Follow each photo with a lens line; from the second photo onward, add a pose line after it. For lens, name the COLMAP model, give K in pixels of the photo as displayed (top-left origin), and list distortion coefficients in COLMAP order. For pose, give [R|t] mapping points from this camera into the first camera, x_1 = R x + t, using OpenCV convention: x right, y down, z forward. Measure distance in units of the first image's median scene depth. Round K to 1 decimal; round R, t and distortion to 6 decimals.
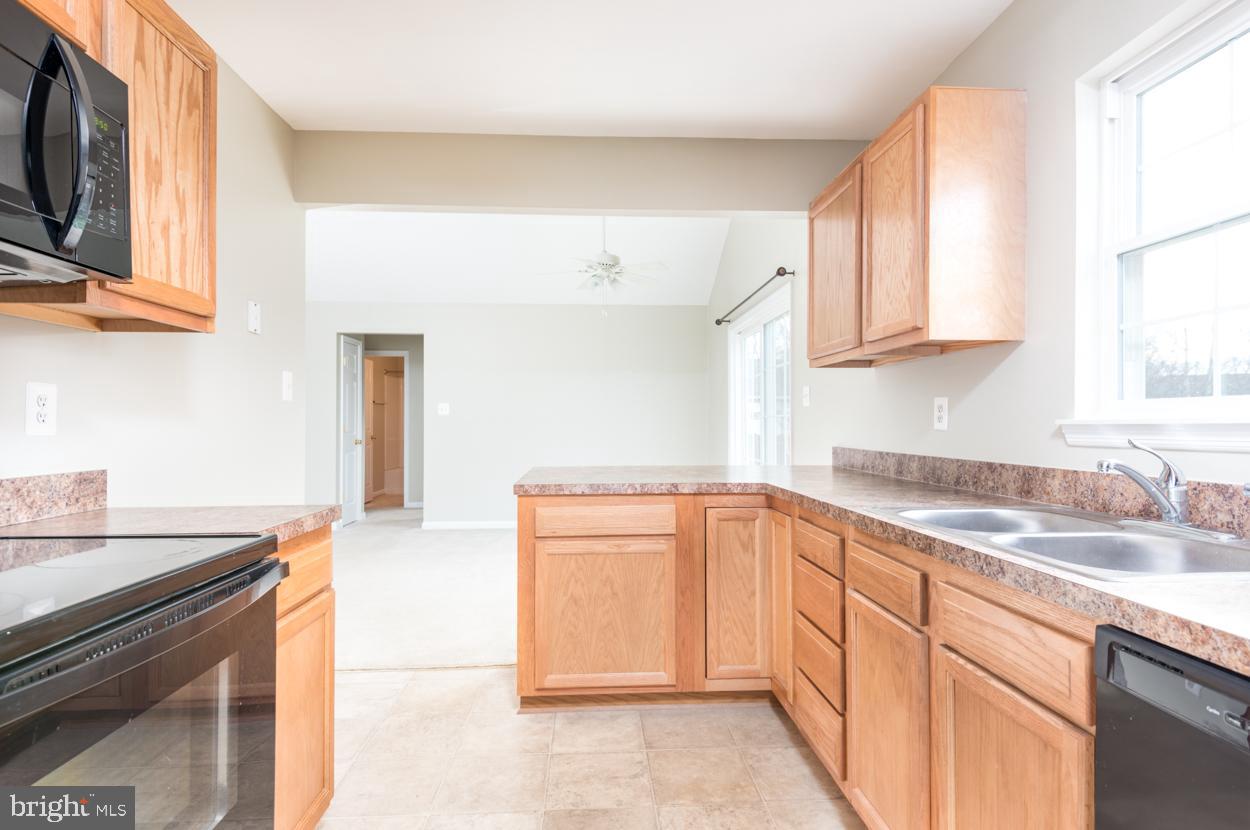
lens RADIAL K [[656.0, 0, 614.0], [0, 656.0, 420.4], [0, 0, 1]] dist [0.023387, -0.017421]
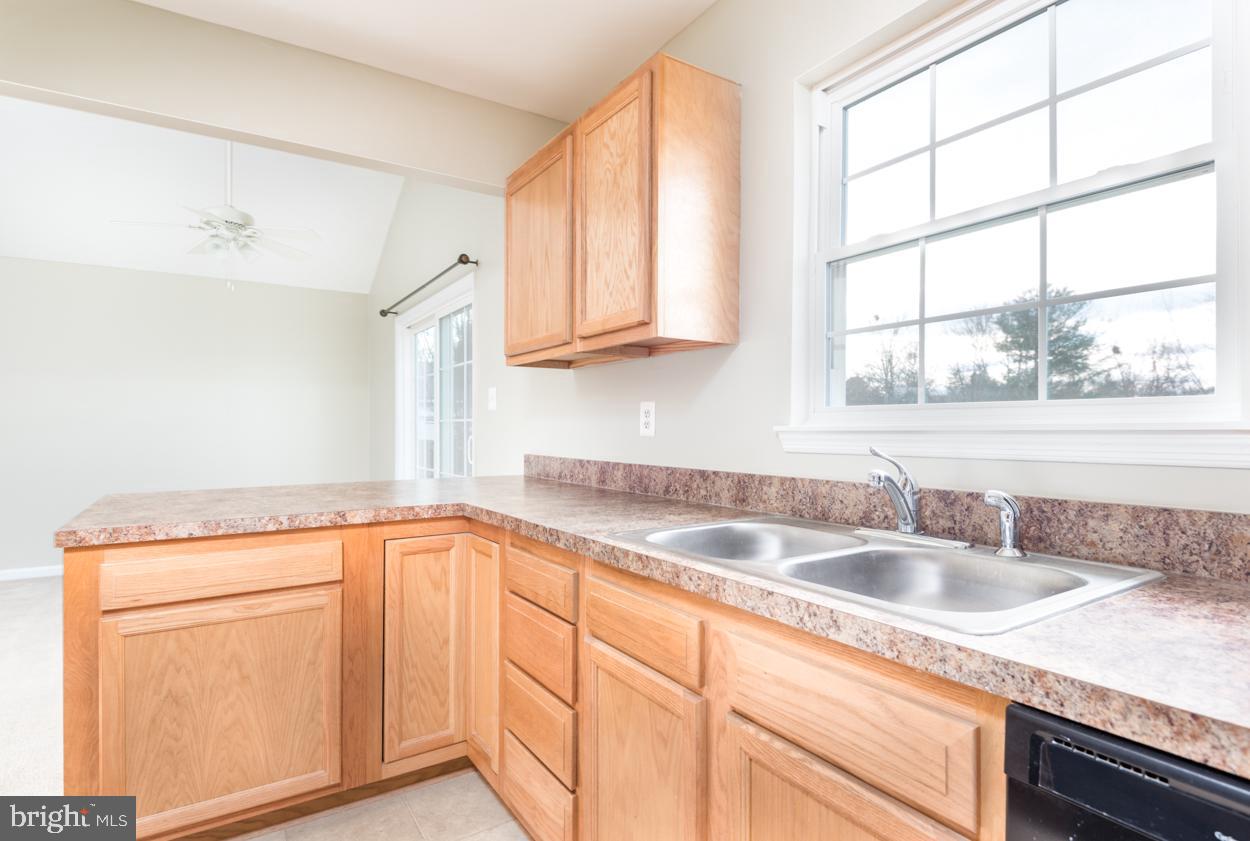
lens RADIAL K [[656.0, 0, 633.6], [0, 656.0, 421.8], [0, 0, 1]] dist [0.023387, -0.017421]
pose [[0.860651, 0.002953, 0.509187, -0.002233], [-0.000655, 0.999989, -0.004692, -0.001937], [-0.509195, 0.003704, 0.860643, 0.209532]]
